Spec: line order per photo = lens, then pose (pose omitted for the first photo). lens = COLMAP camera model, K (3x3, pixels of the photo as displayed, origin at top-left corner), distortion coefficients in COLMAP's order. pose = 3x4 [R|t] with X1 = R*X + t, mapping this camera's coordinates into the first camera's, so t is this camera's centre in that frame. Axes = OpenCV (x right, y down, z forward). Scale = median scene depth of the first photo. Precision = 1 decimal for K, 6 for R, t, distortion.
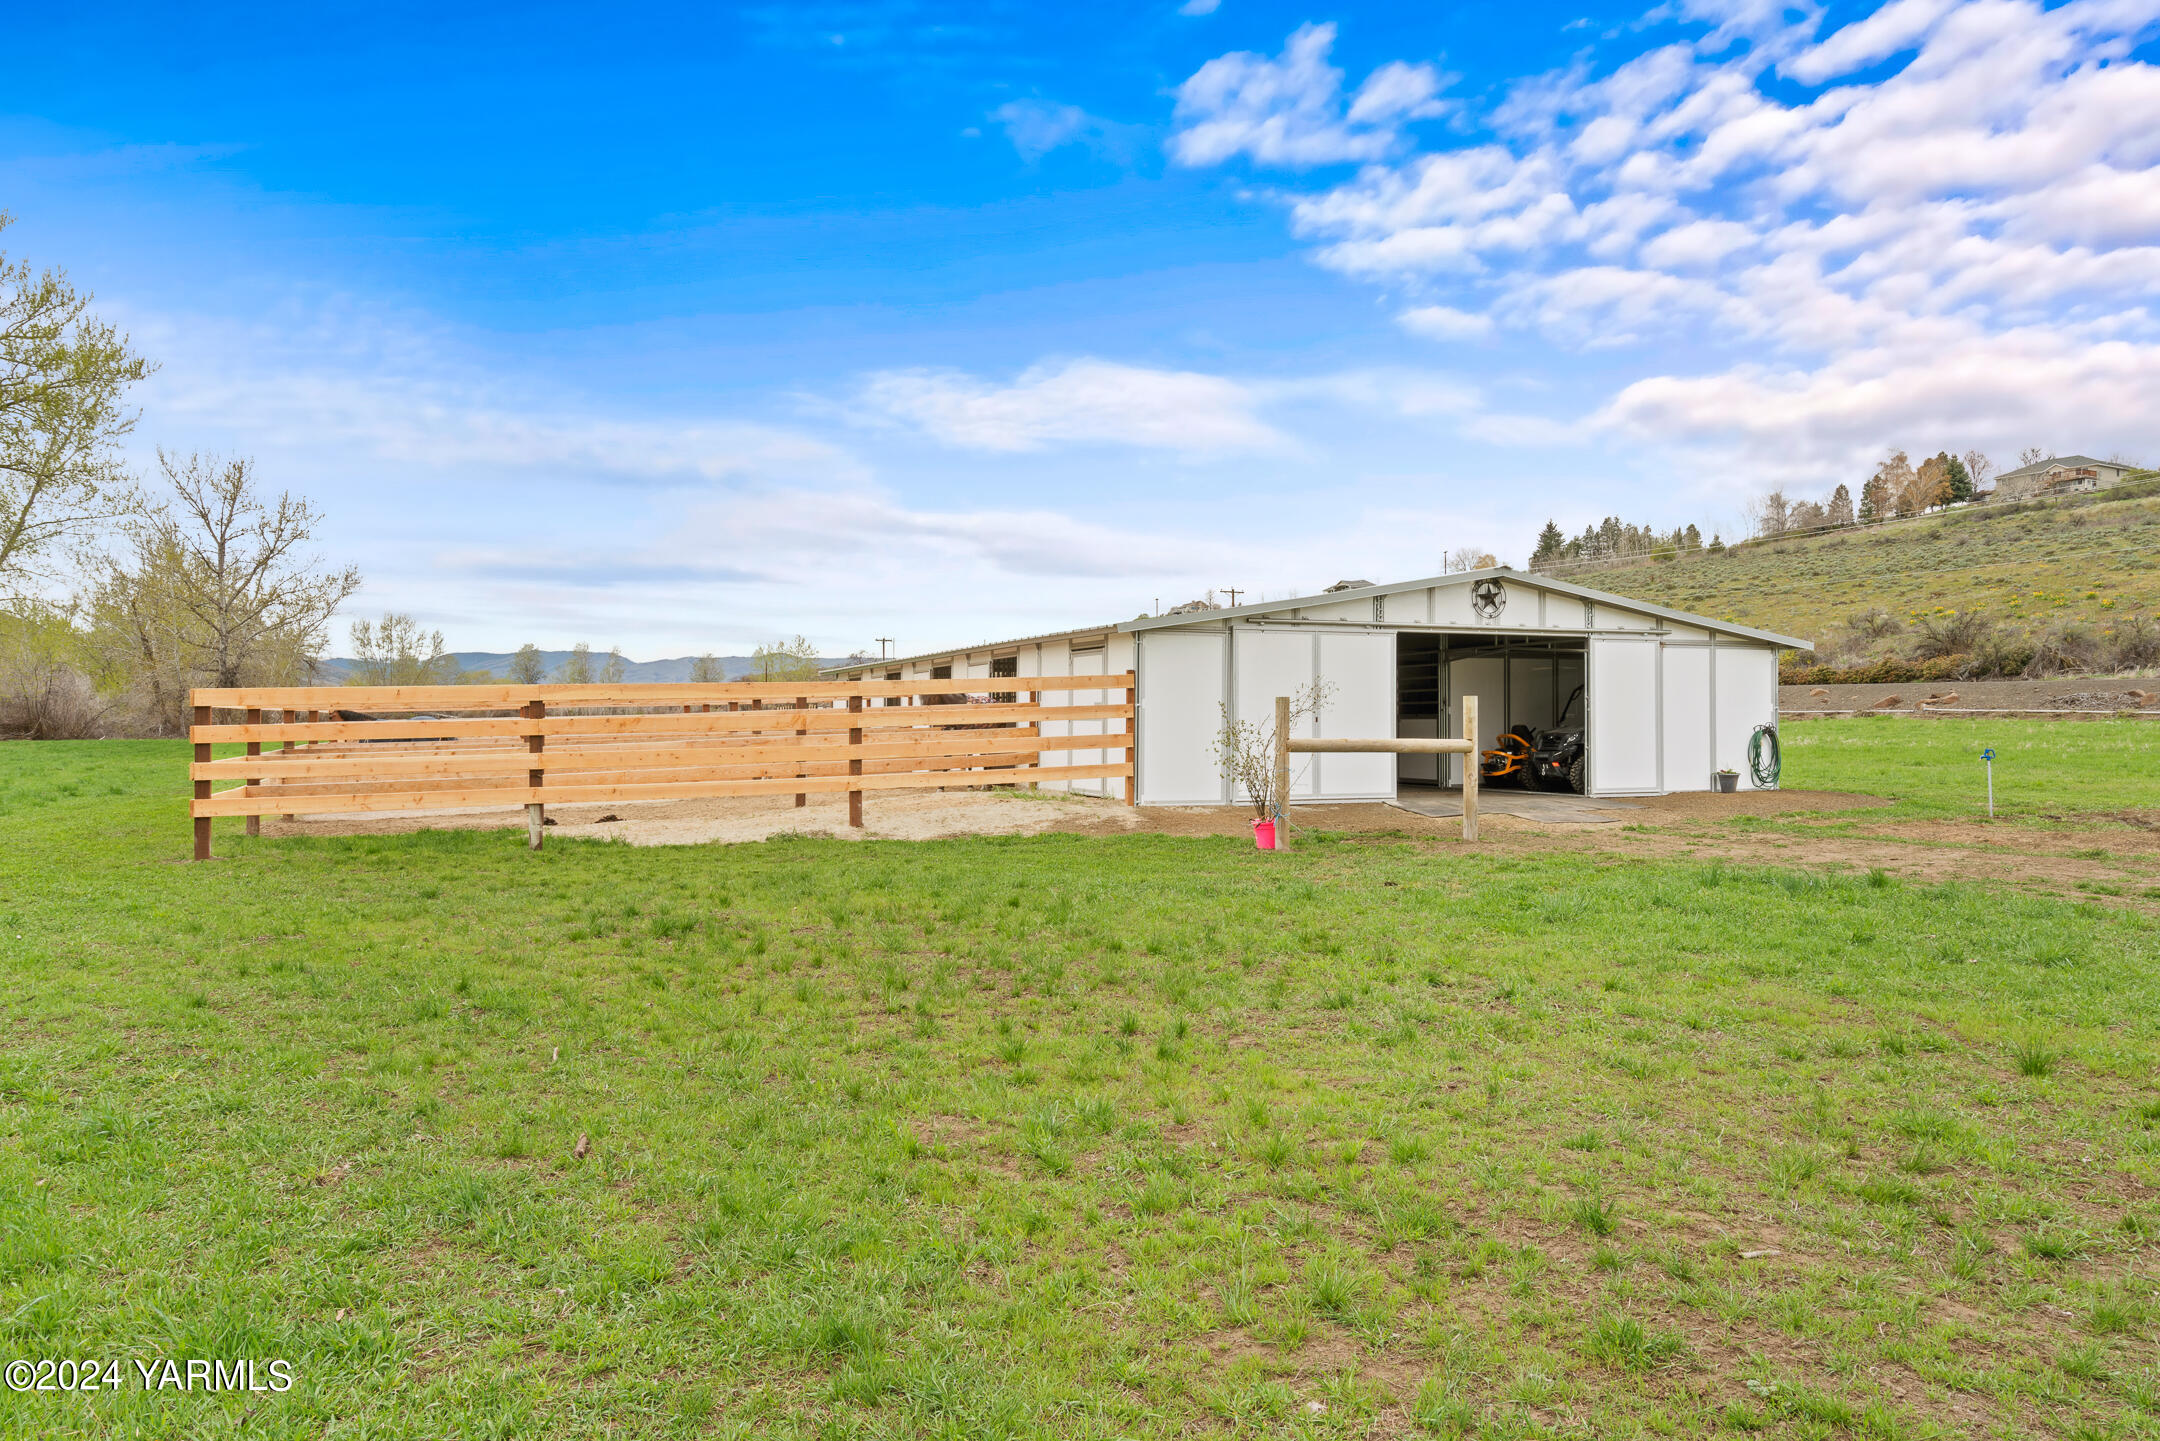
lens RADIAL K [[1436.2, 0, 1079.0], [0, 1436.2, 731.1], [0, 0, 1]] dist [0.000127, 0.000542]
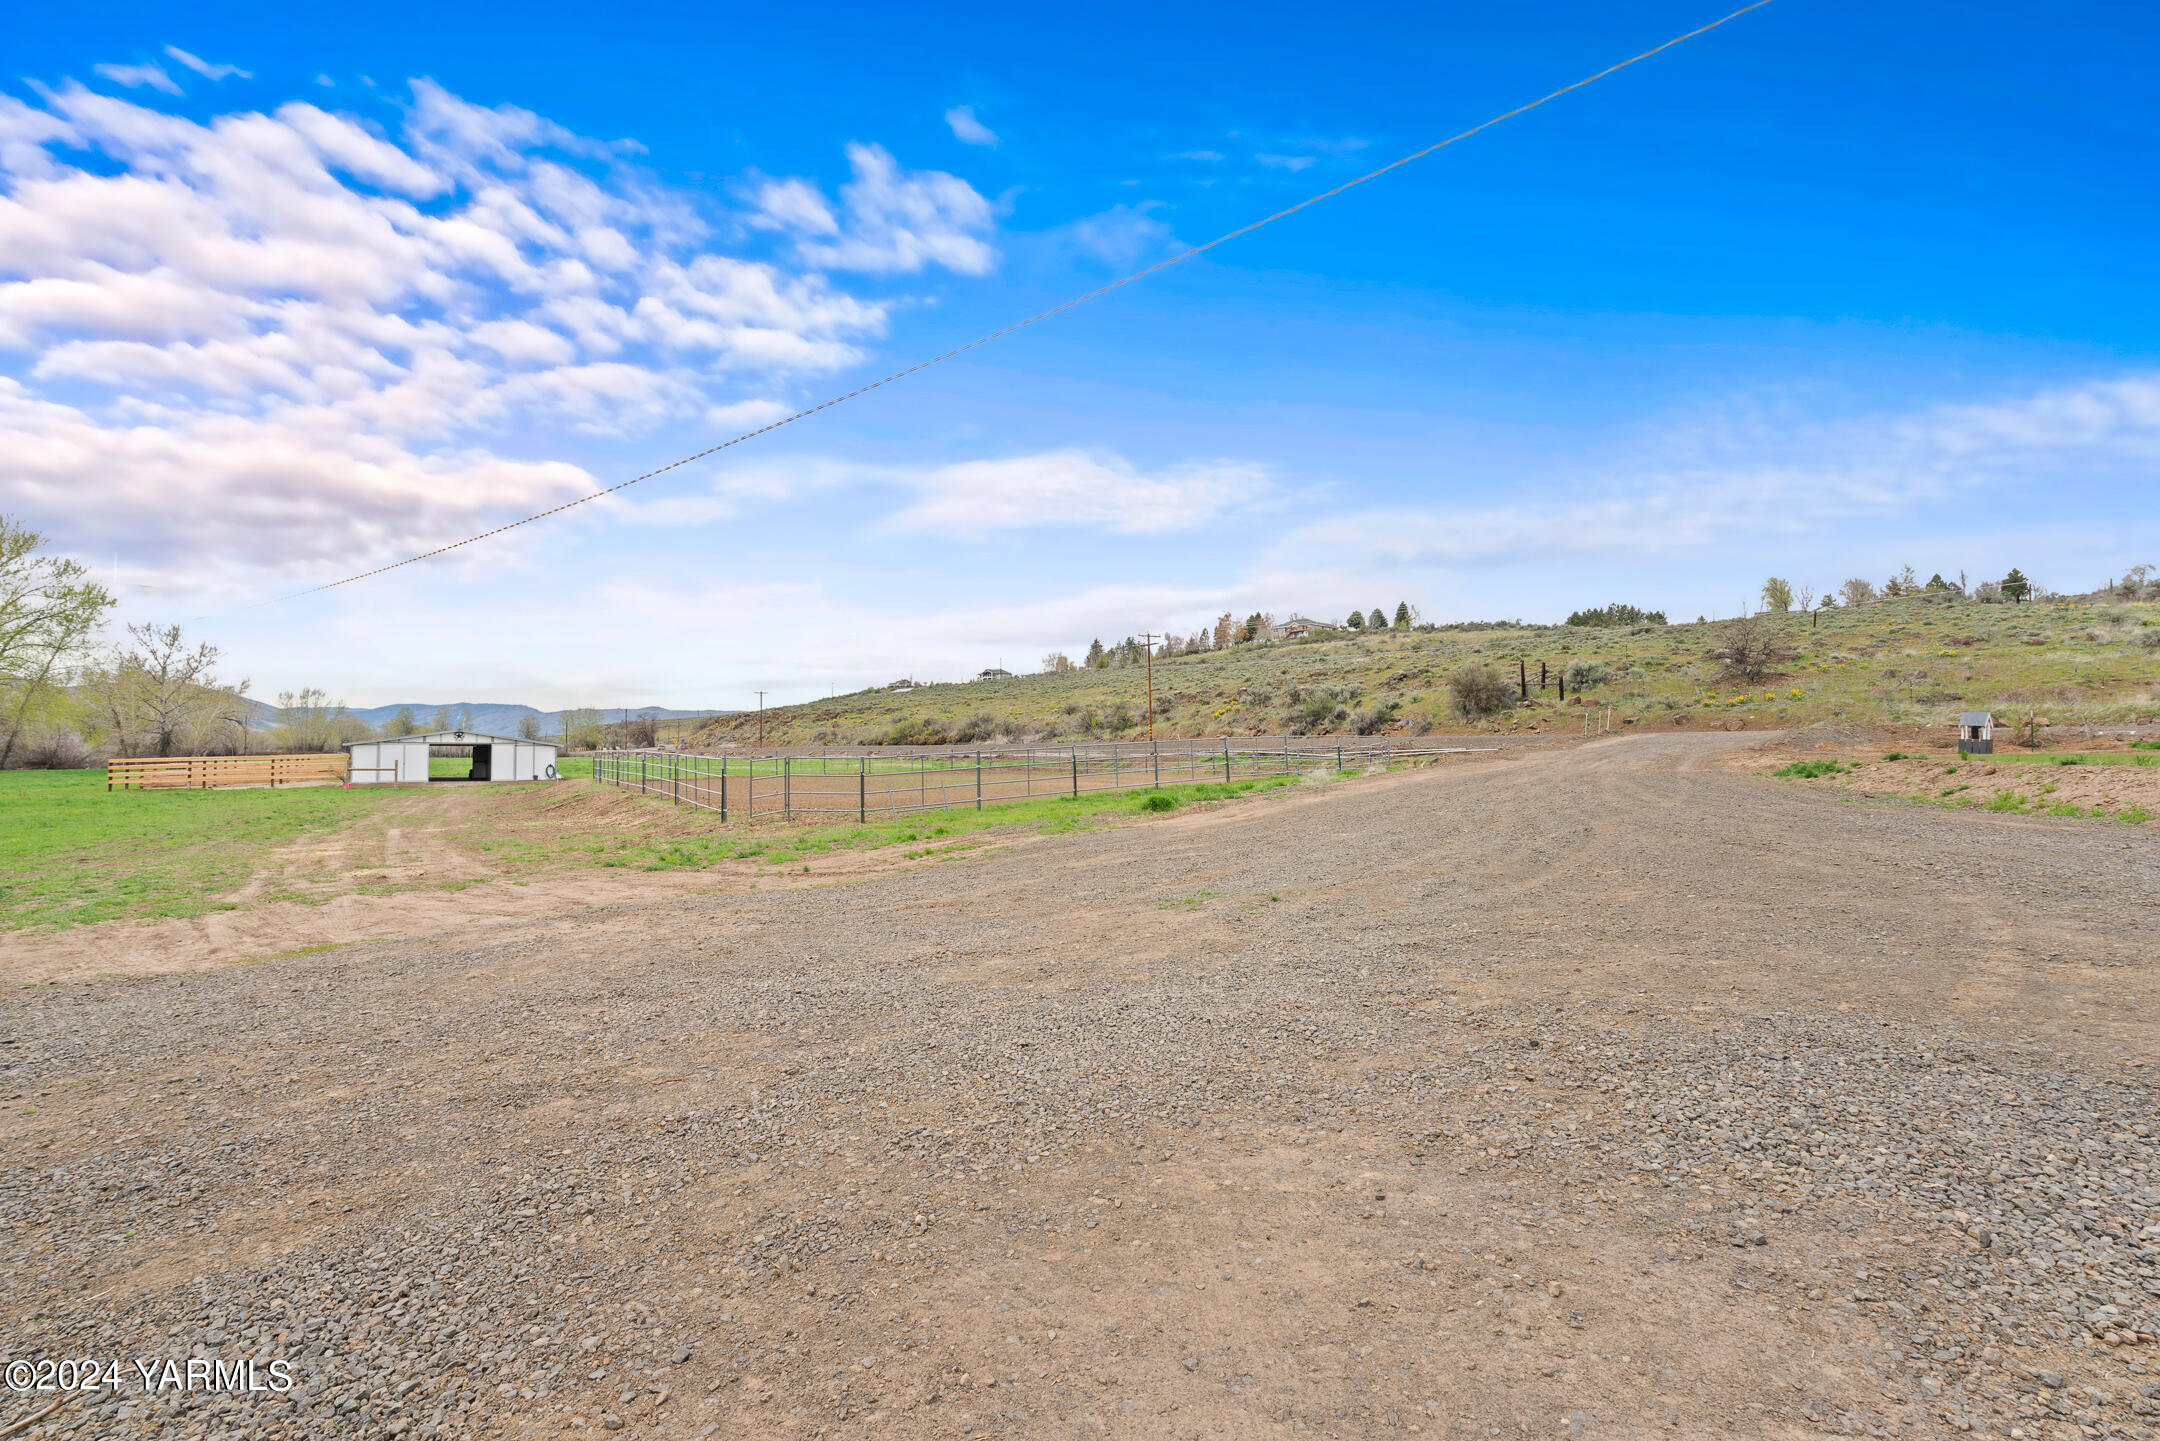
lens RADIAL K [[957.0, 0, 1070.1], [0, 957.0, 731.2], [0, 0, 1]] dist [-0.000695, 0.000384]
pose [[0.979446, 0.005000, 0.201644, 0.341632], [0.001315, 0.999513, -0.031173, -0.003014], [-0.201702, 0.030797, 0.978963, -0.508907]]
